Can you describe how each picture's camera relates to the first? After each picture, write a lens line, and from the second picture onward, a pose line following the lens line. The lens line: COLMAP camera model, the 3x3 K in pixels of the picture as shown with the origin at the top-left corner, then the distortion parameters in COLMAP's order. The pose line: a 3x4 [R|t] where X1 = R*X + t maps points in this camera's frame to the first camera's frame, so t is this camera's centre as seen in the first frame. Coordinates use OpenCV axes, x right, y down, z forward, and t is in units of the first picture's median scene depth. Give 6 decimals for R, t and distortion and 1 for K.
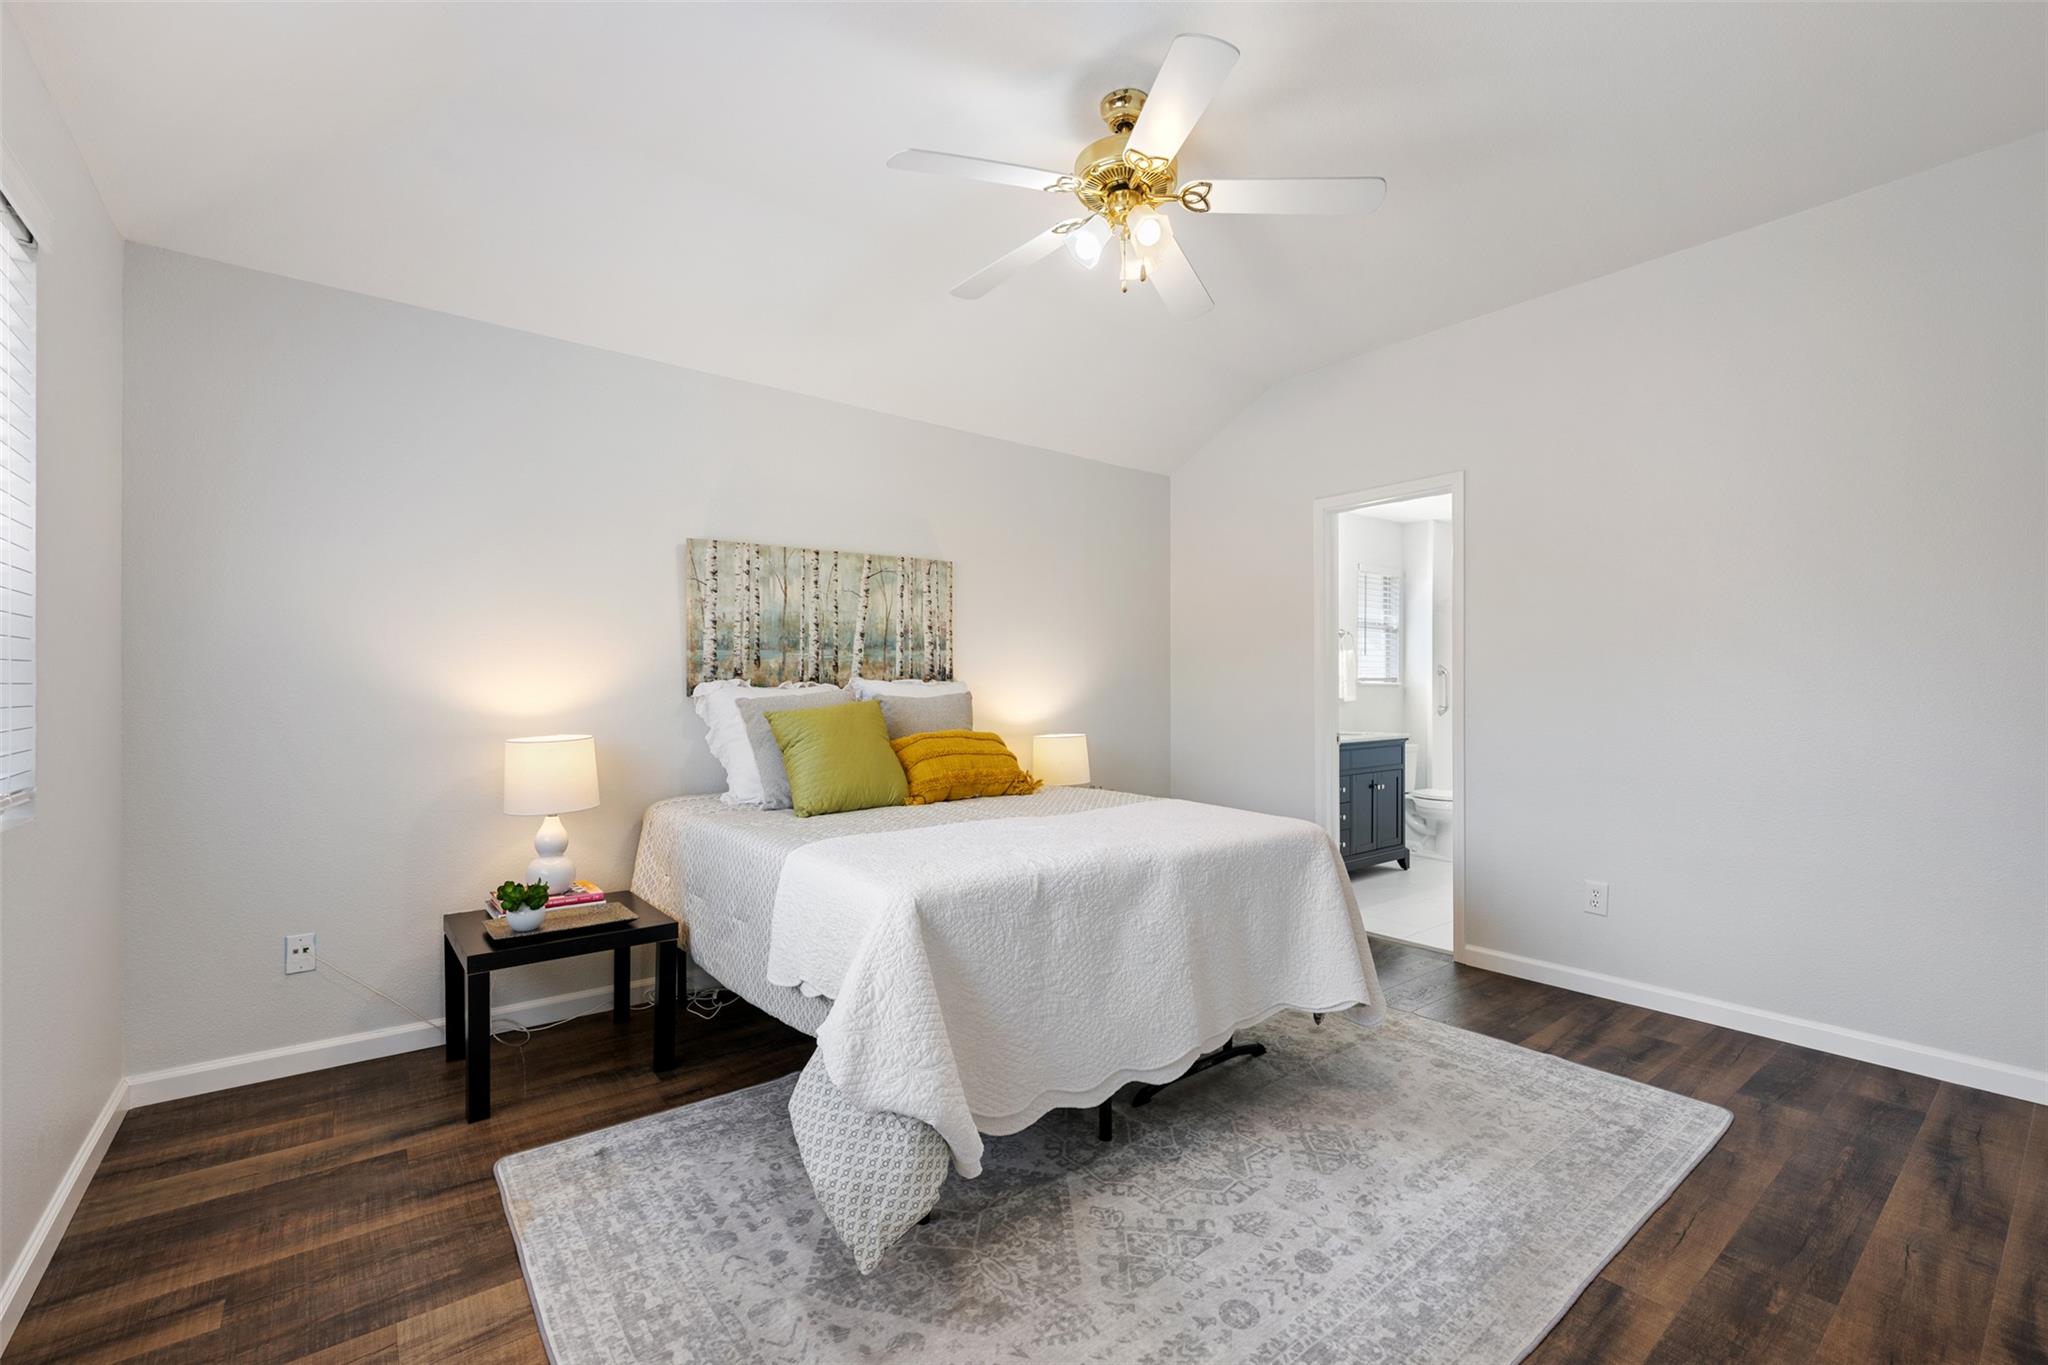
lens RADIAL K [[865.4, 0, 1017.0], [0, 865.4, 678.3], [0, 0, 1]] dist [0.001286, 0.000993]
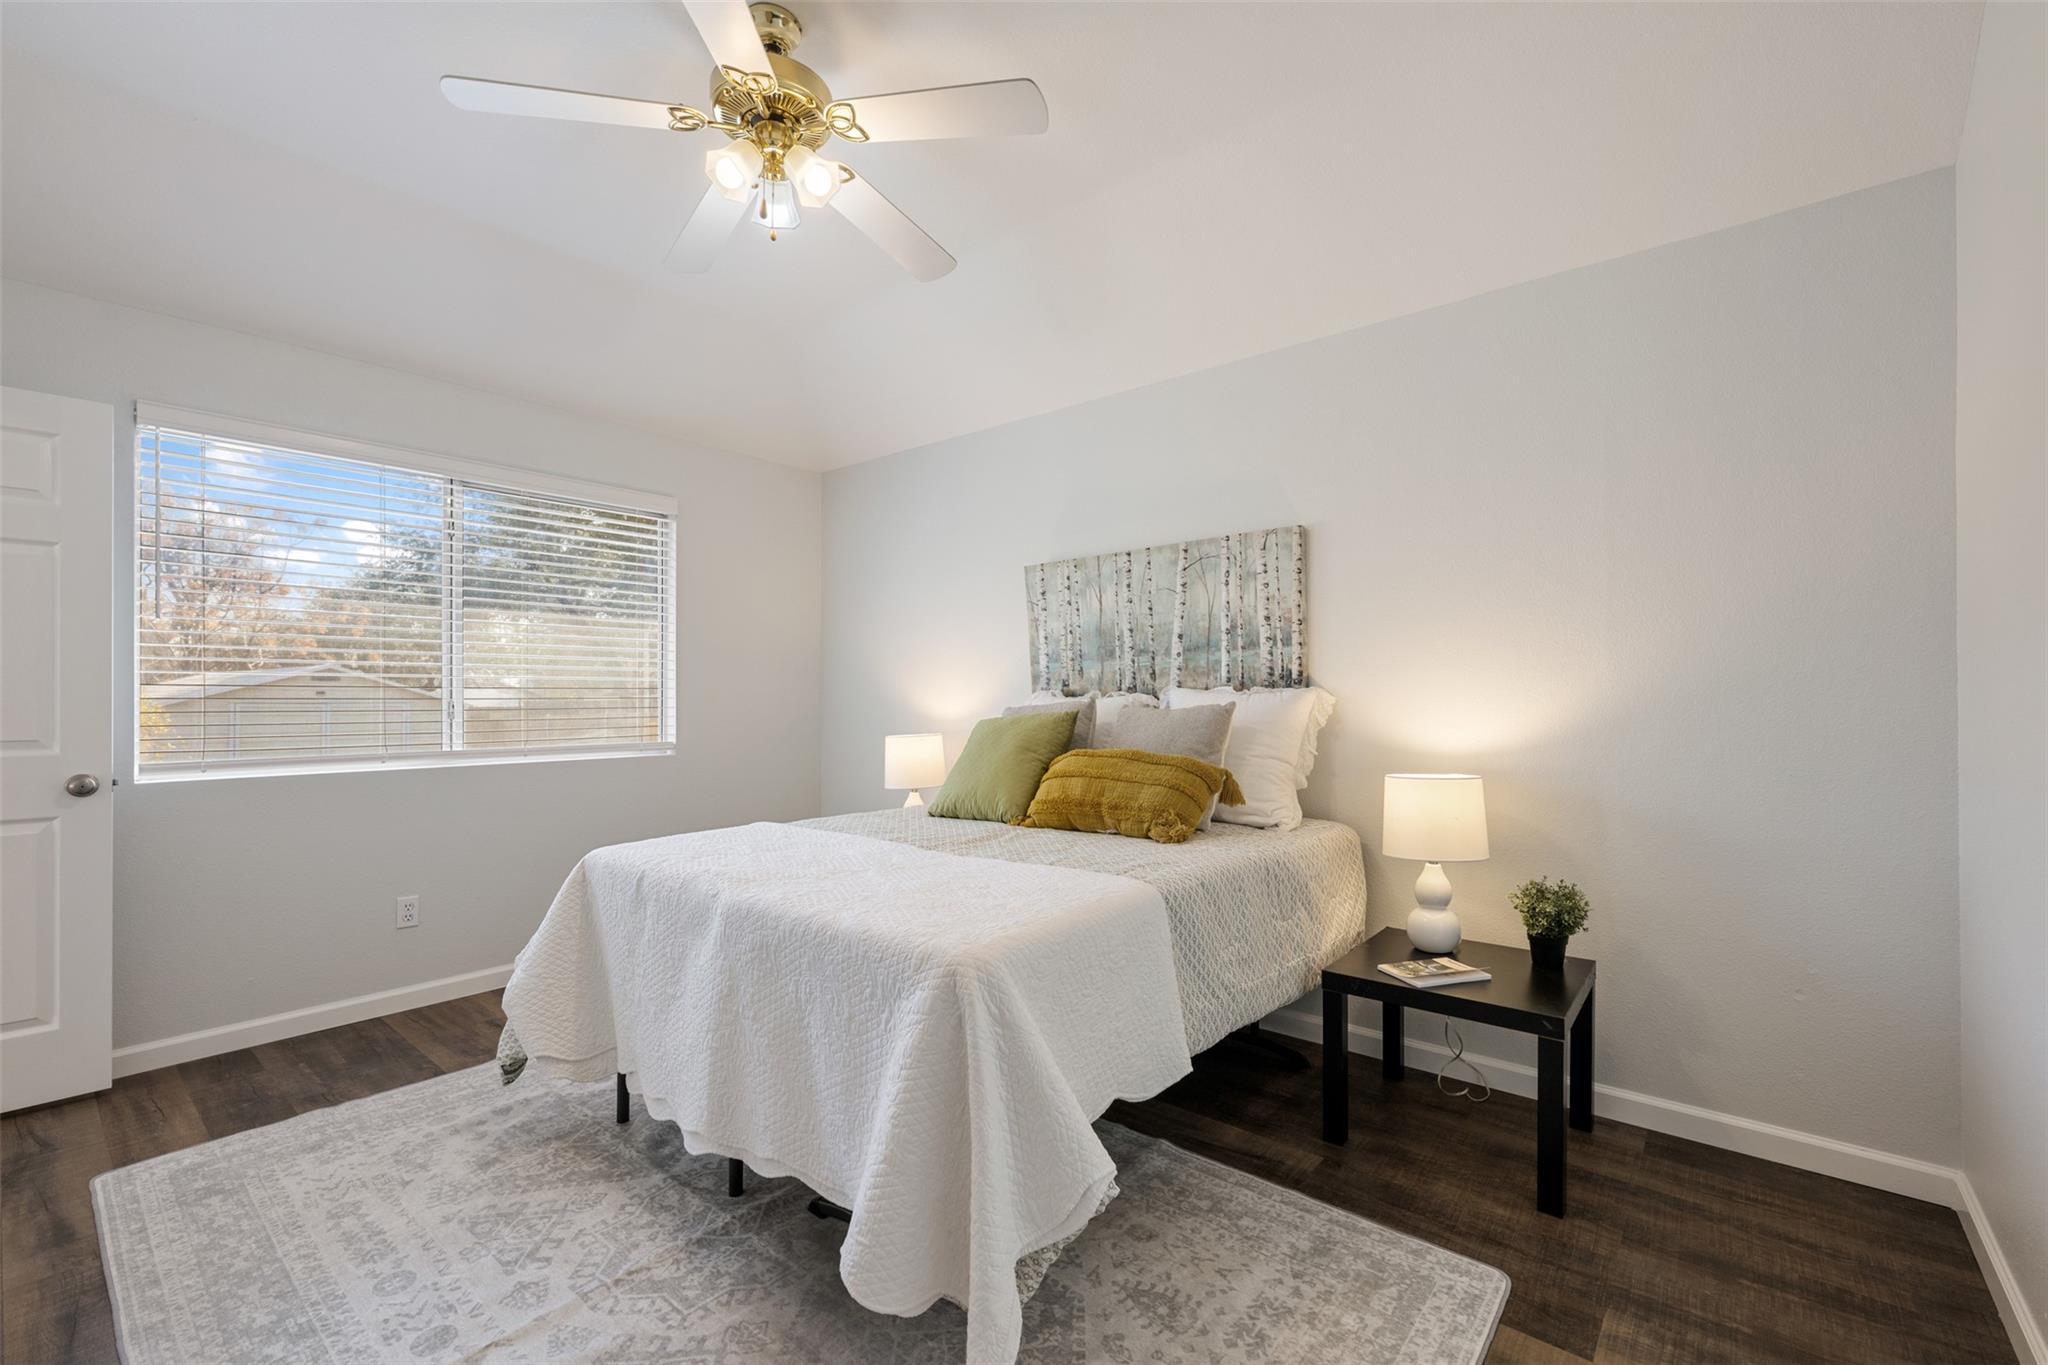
lens RADIAL K [[865.4, 0, 1017.0], [0, 865.4, 678.3], [0, 0, 1]] dist [0.001286, 0.000993]
pose [[0.204956, -0.025046, -0.978451, 0.641382], [0.014963, 0.999636, -0.022454, 0.008928], [0.978657, -0.010039, 0.205256, 0.665981]]
